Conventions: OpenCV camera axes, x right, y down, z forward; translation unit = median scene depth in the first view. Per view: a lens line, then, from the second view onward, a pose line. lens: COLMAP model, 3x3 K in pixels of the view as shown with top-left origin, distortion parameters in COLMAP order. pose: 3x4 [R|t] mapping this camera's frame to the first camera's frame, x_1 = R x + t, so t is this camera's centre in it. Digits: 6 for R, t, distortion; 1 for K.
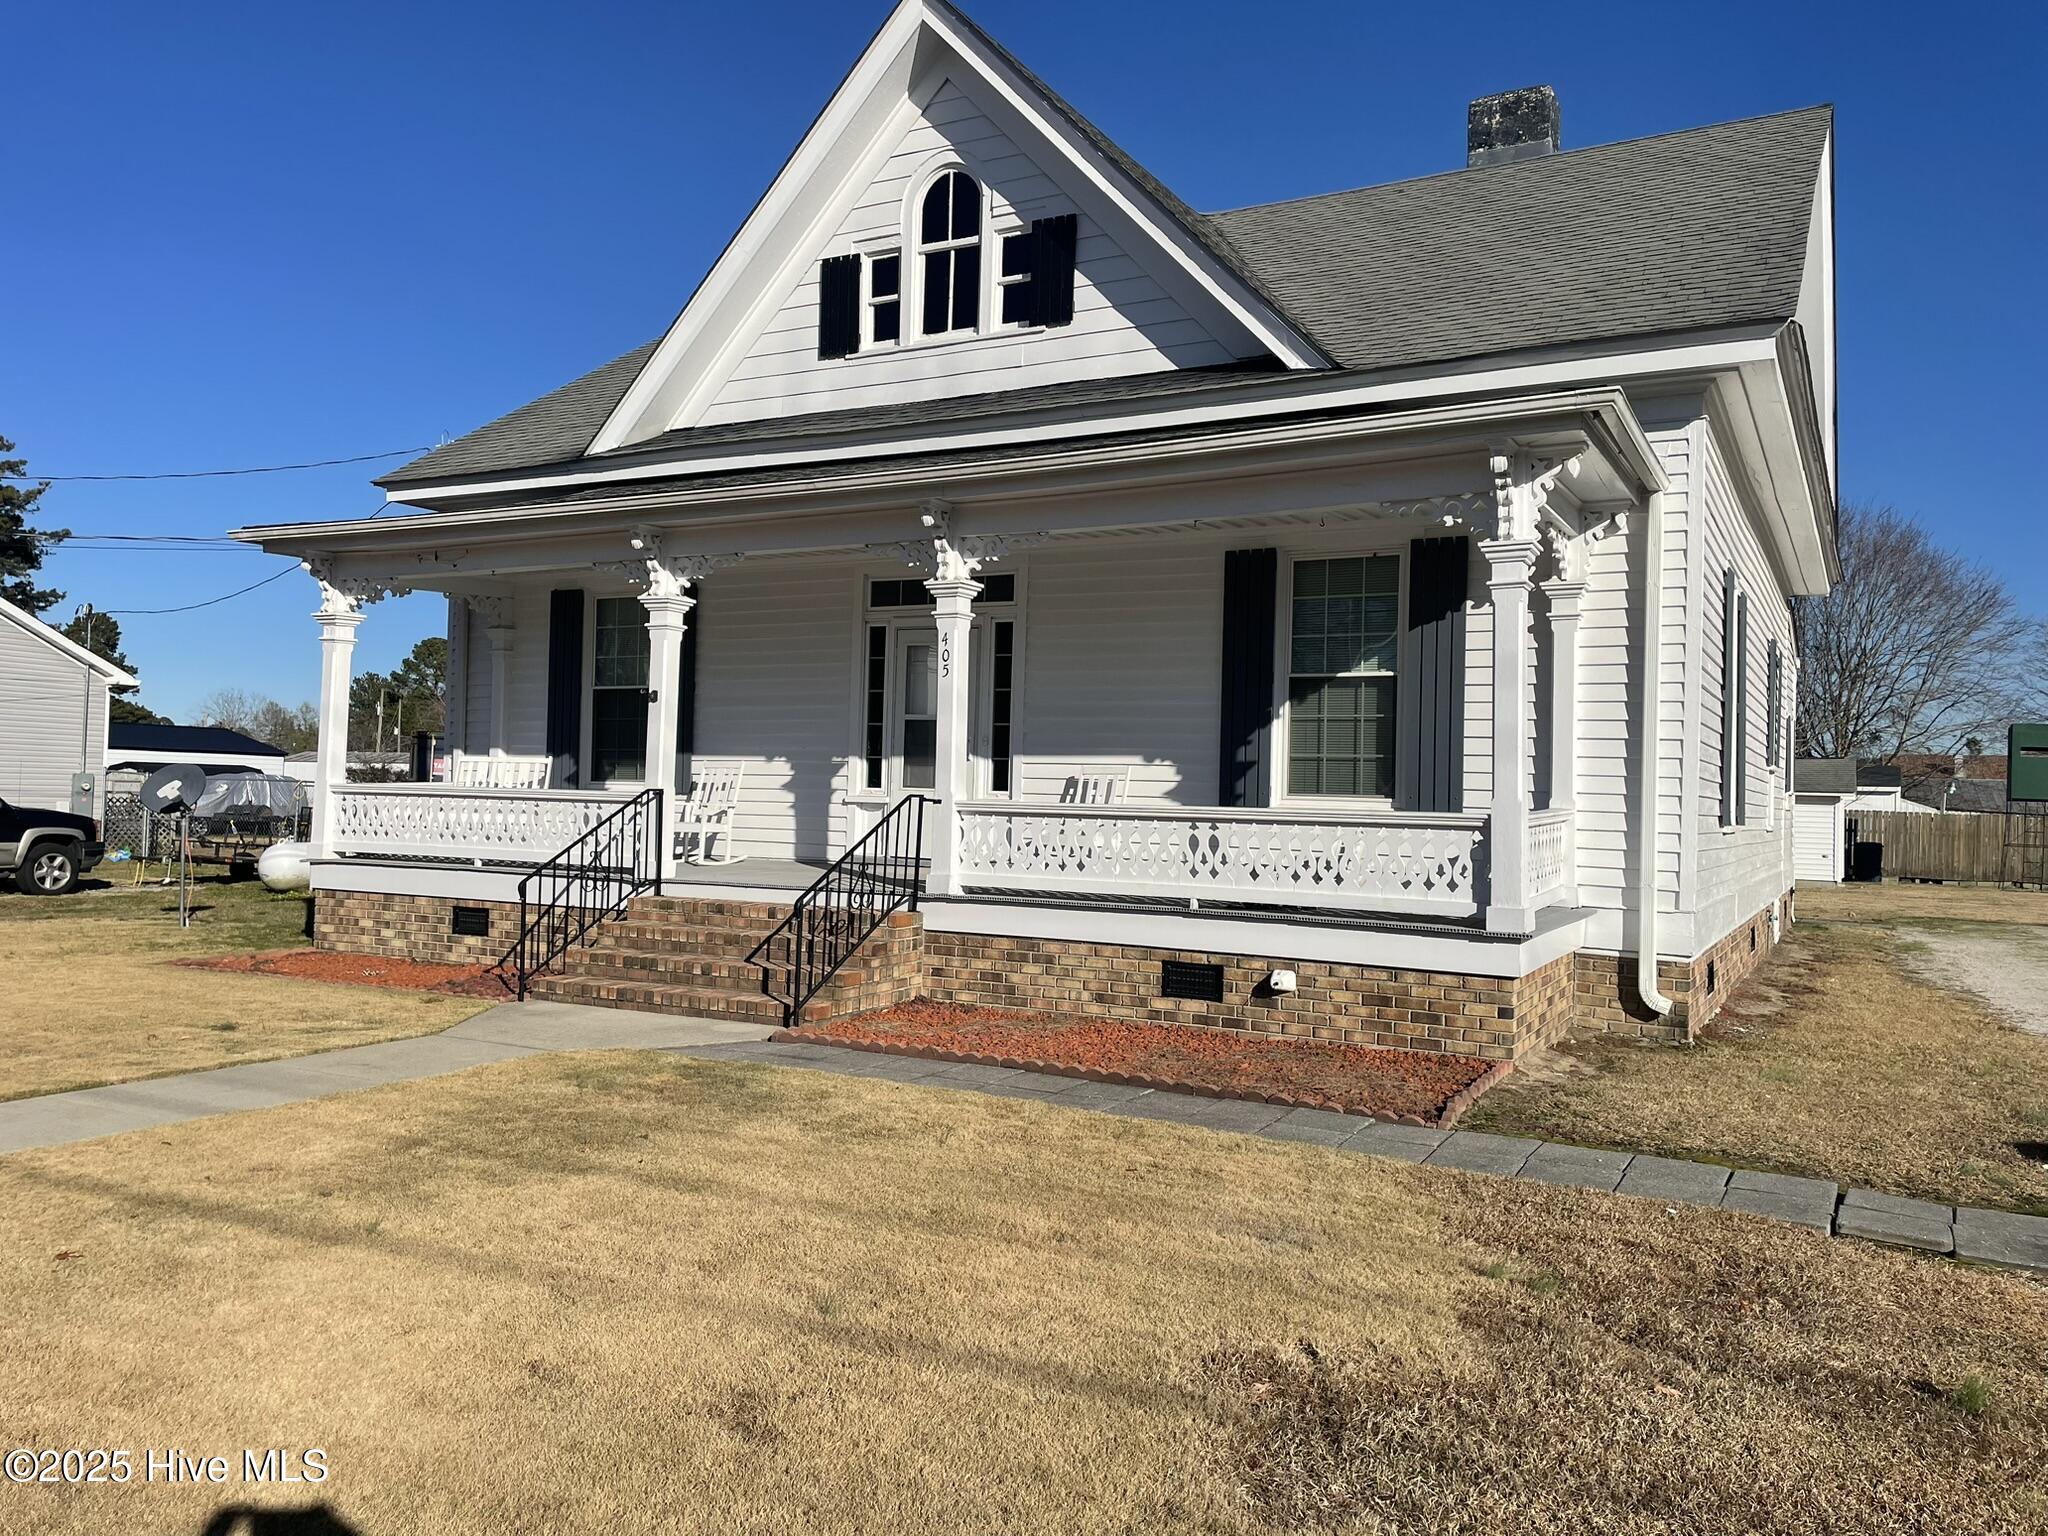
lens RADIAL K [[1513.0, 0, 1024.0], [0, 1513.0, 768.0], [0, 0, 1]] dist [0.002668, -0.000113]
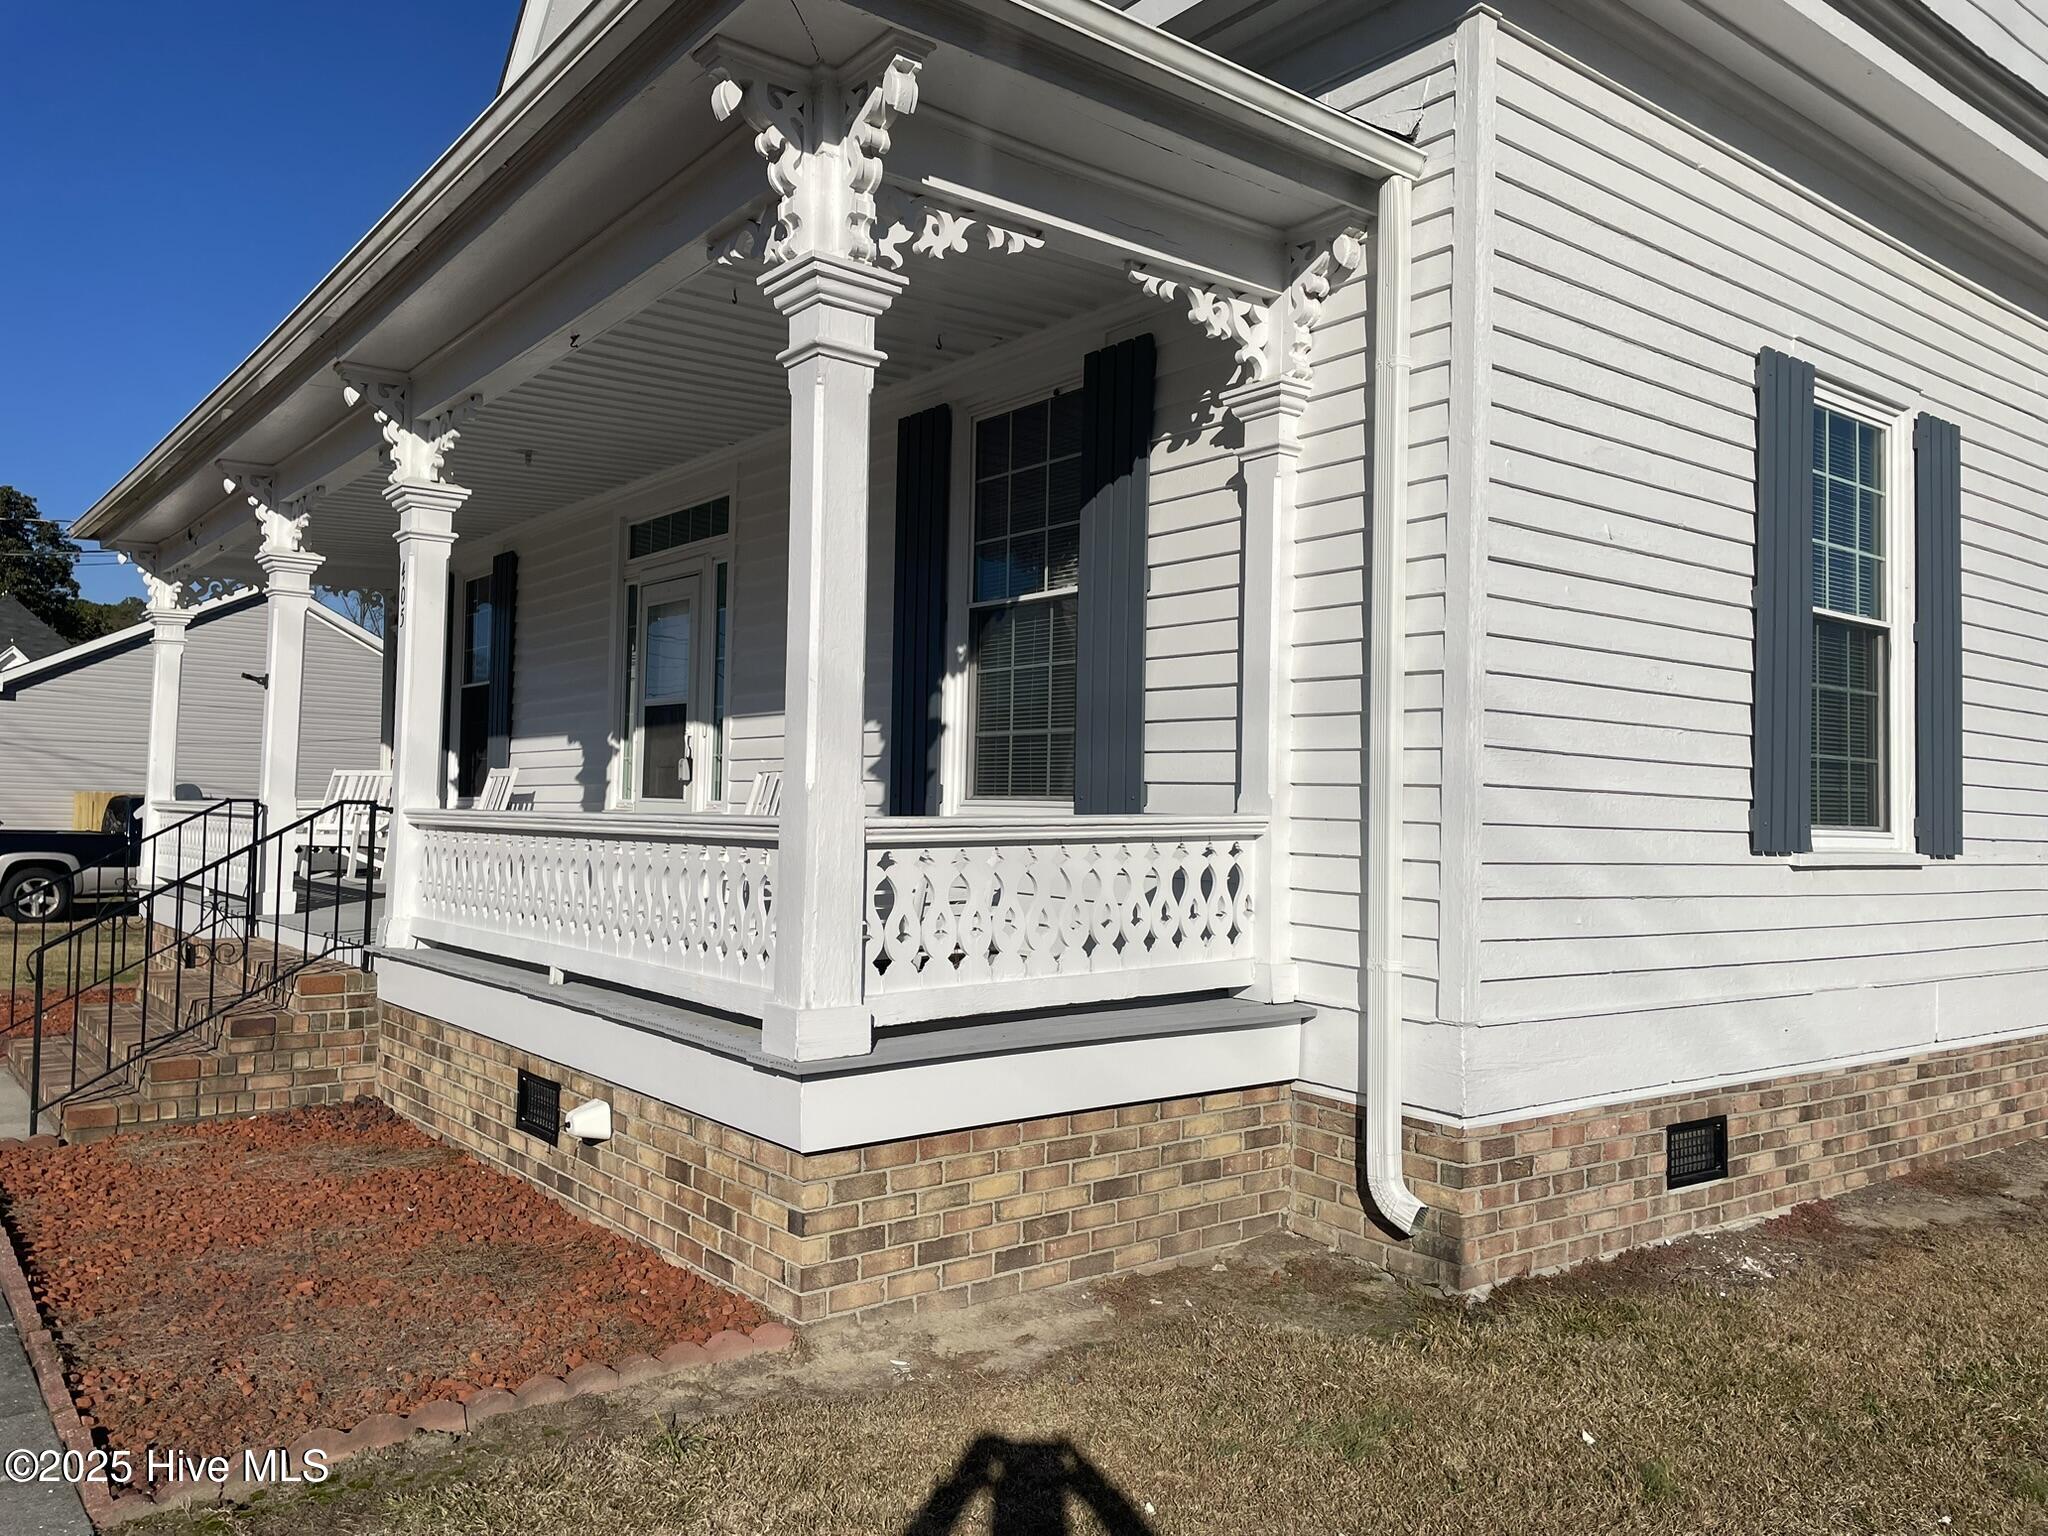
lens RADIAL K [[1561.9, 0, 1024.0], [0, 1561.9, 768.0], [0, 0, 1]] dist [0.022975, 0.000395]
pose [[0.918156, -0.020812, -0.395673, 0.495007], [0.014404, 0.999713, -0.019160, 0.019906], [0.395958, 0.011892, 0.918192, 0.465140]]
